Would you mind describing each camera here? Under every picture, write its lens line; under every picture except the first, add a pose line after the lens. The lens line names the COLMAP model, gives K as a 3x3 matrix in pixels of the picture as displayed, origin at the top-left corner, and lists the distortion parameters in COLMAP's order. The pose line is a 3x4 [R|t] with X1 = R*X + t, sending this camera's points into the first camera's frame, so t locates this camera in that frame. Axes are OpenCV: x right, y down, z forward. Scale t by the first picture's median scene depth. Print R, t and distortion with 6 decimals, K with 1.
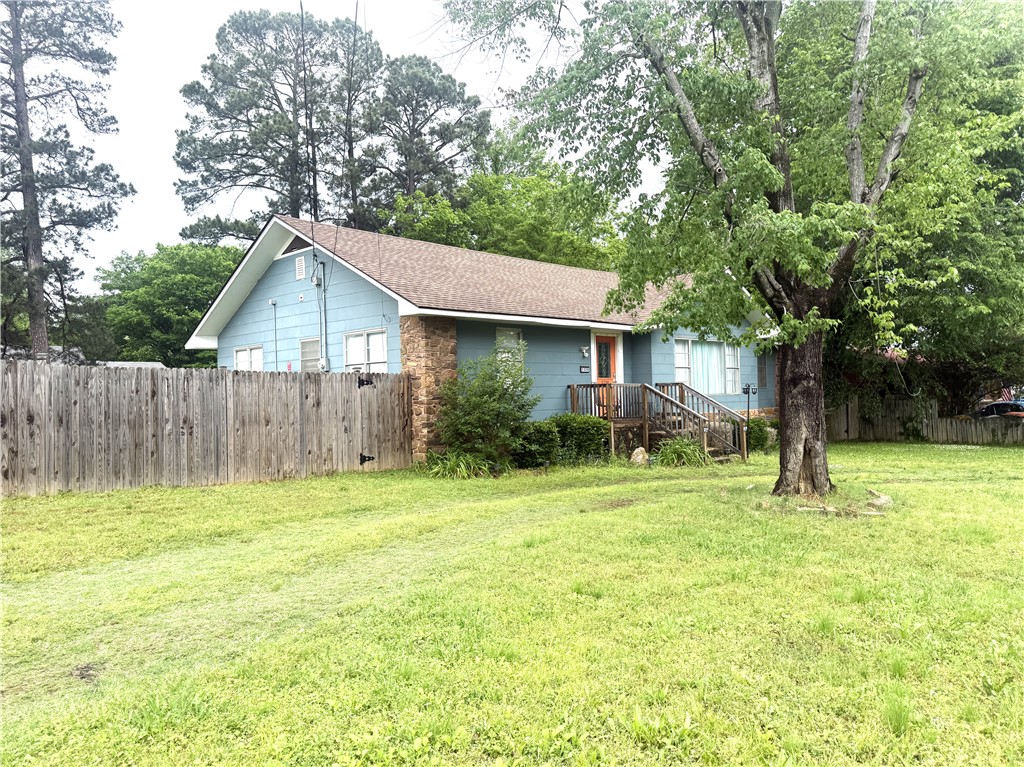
lens RADIAL K [[713.9, 0, 511.4], [0, 713.9, 387.3], [0, 0, 1]] dist [0.096397, -0.139996]
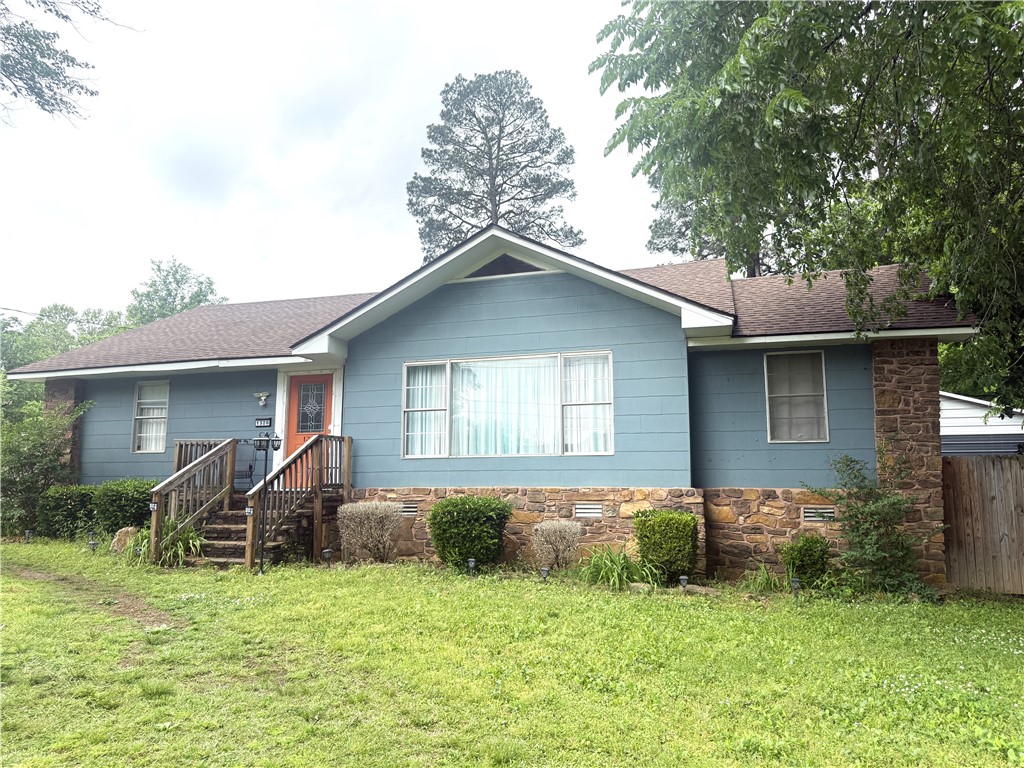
lens RADIAL K [[713.9, 0, 511.4], [0, 713.9, 387.8], [0, 0, 1]] dist [0.096397, -0.139996]
pose [[0.428476, -0.104804, -0.897454, 1.208452], [-0.004071, 0.993016, -0.117908, 0.034952], [0.903544, 0.054174, 0.425057, 1.269292]]
